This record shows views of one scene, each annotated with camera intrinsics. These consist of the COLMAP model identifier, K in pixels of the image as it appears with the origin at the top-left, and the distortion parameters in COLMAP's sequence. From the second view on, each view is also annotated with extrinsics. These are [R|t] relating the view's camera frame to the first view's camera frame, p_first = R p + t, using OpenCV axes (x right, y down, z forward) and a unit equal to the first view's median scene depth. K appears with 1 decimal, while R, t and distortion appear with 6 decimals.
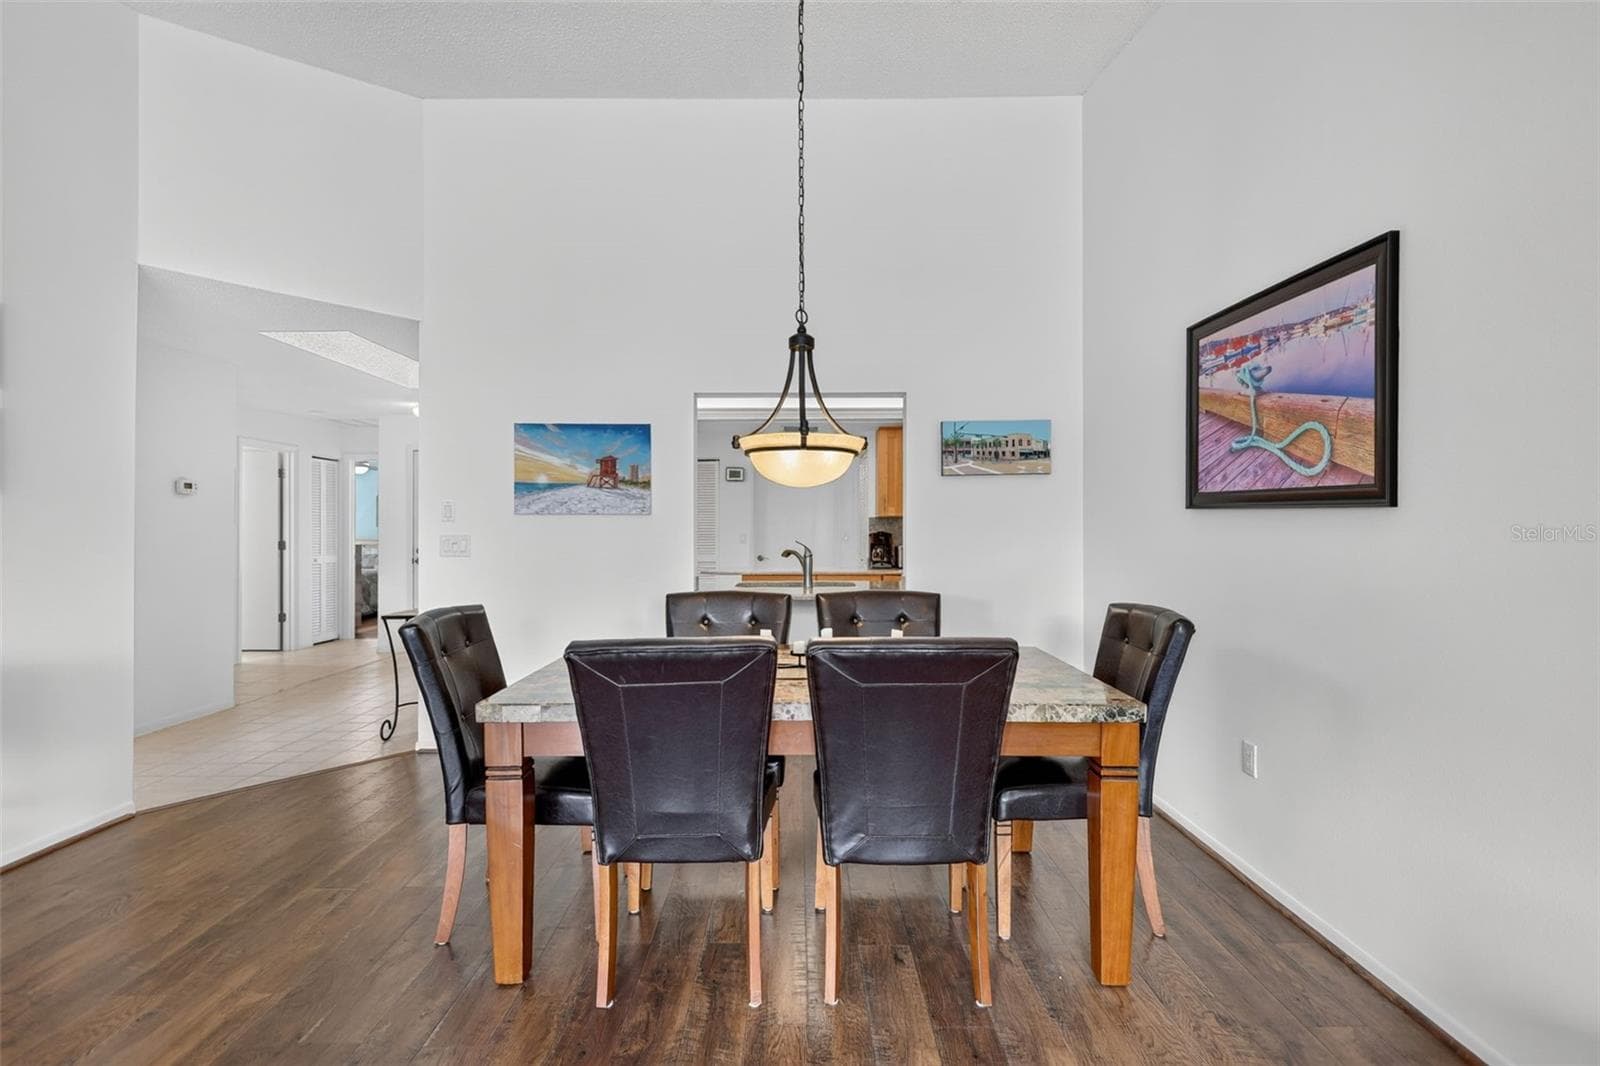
lens RADIAL K [[739.0, 0, 800.0], [0, 739.0, 533.0], [0, 0, 1]] dist [0.001450, -0.000160]
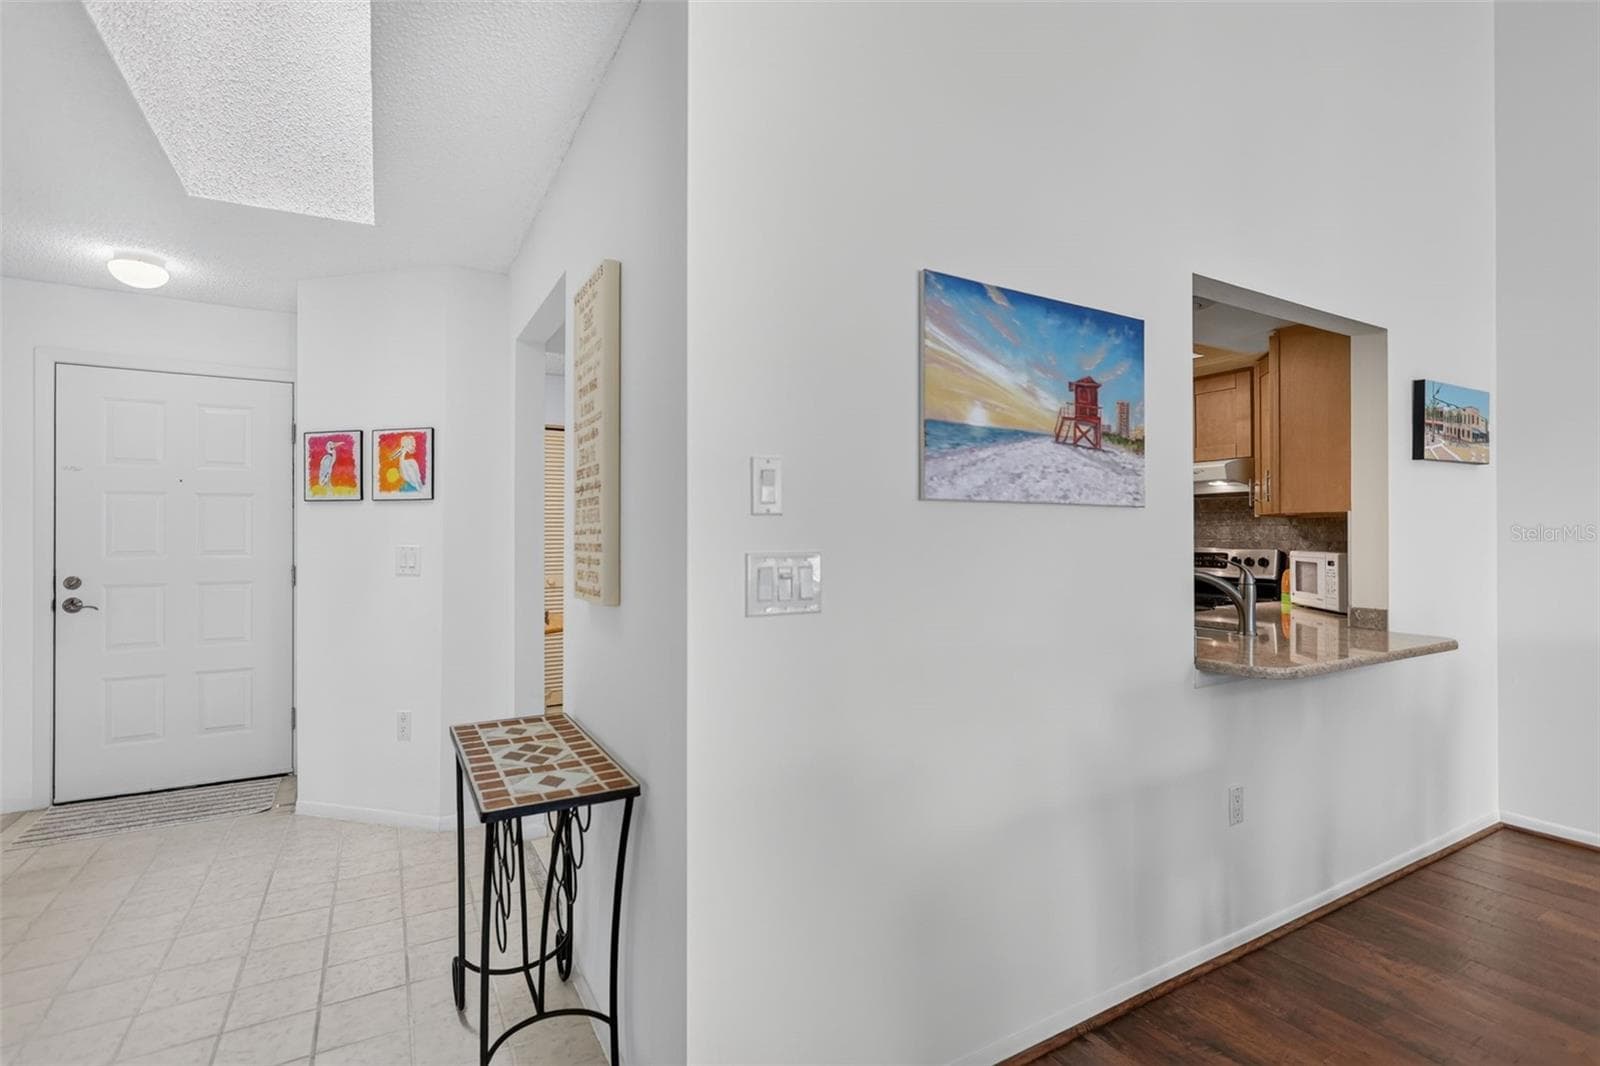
lens RADIAL K [[739.0, 0, 800.0], [0, 739.0, 533.0], [0, 0, 1]] dist [0.001450, -0.000160]
pose [[0.870823, 0.003637, 0.491583, -0.636477], [0.001417, 0.999950, -0.009909, -0.004090], [-0.491594, 0.009325, 0.870774, 0.691372]]
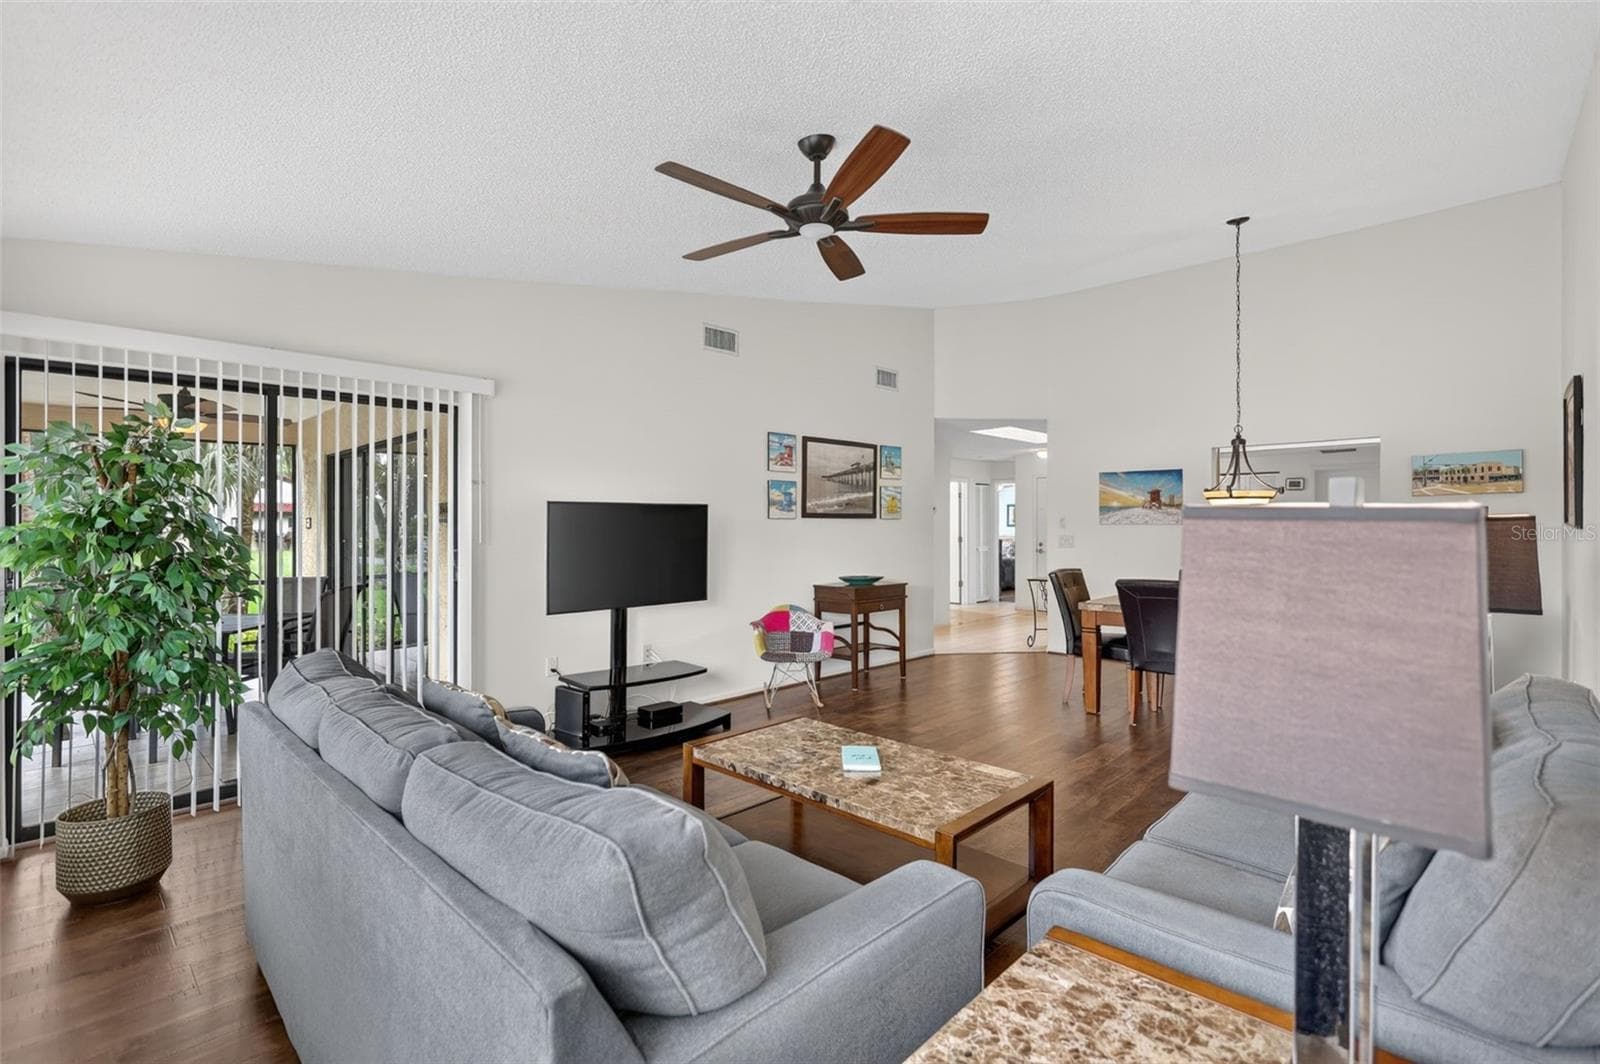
lens RADIAL K [[739.0, 0, 800.0], [0, 739.0, 532.0], [0, 0, 1]] dist [0.001450, -0.000160]
pose [[0.717387, 0.007648, -0.696633, 0.335097], [-0.005410, 0.999971, 0.005408, -0.012111], [0.696654, -0.000110, 0.717407, -0.775774]]
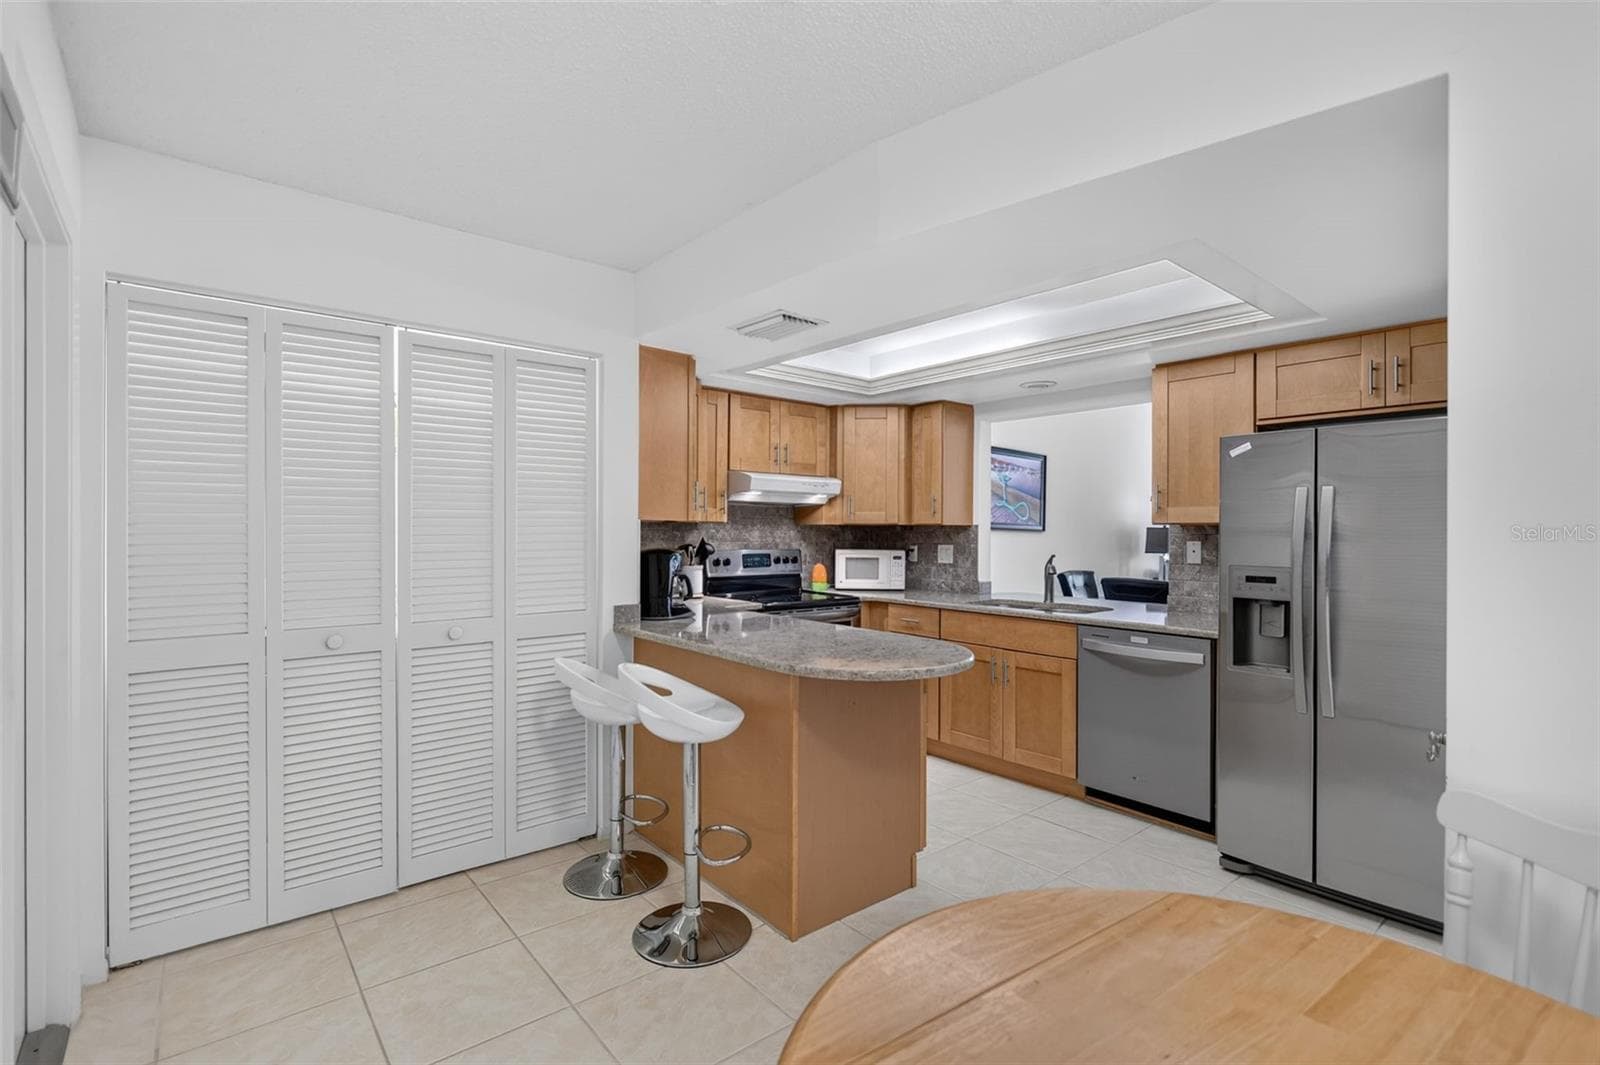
lens RADIAL K [[739.0, 0, 800.0], [0, 739.0, 532.5], [0, 0, 1]] dist [0.001450, -0.000160]
pose [[-0.638376, -0.005716, 0.769703, -0.562673], [-0.000141, 0.999973, 0.007309, -0.027594], [-0.769724, 0.004557, -0.638360, 1.978790]]
